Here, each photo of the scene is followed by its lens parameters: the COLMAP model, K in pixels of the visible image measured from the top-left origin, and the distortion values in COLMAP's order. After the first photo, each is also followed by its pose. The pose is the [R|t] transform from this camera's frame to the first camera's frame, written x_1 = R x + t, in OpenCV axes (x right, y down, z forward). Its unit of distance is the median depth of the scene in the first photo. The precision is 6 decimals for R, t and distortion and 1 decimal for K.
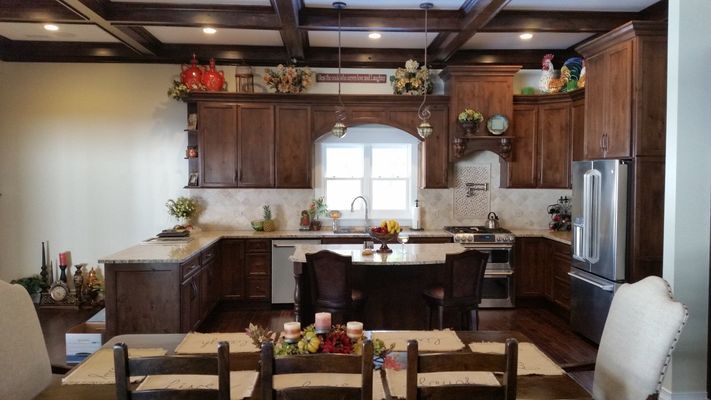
lens RADIAL K [[598.3, 0, 372.5], [0, 598.3, 199.4], [0, 0, 1]] dist [0.251105, -0.431024]
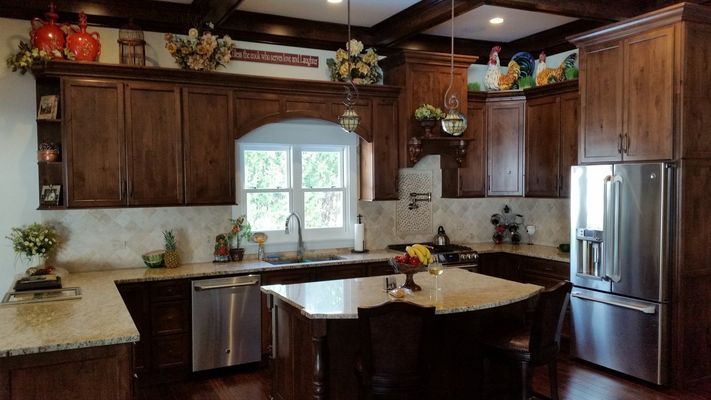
lens RADIAL K [[598.3, 0, 372.5], [0, 598.3, 199.4], [0, 0, 1]] dist [0.251105, -0.431024]
pose [[0.926650, -0.023589, 0.375185, -0.219841], [0.028959, 0.999543, -0.008680, -0.012761], [-0.374809, 0.018908, 0.926909, 0.253996]]
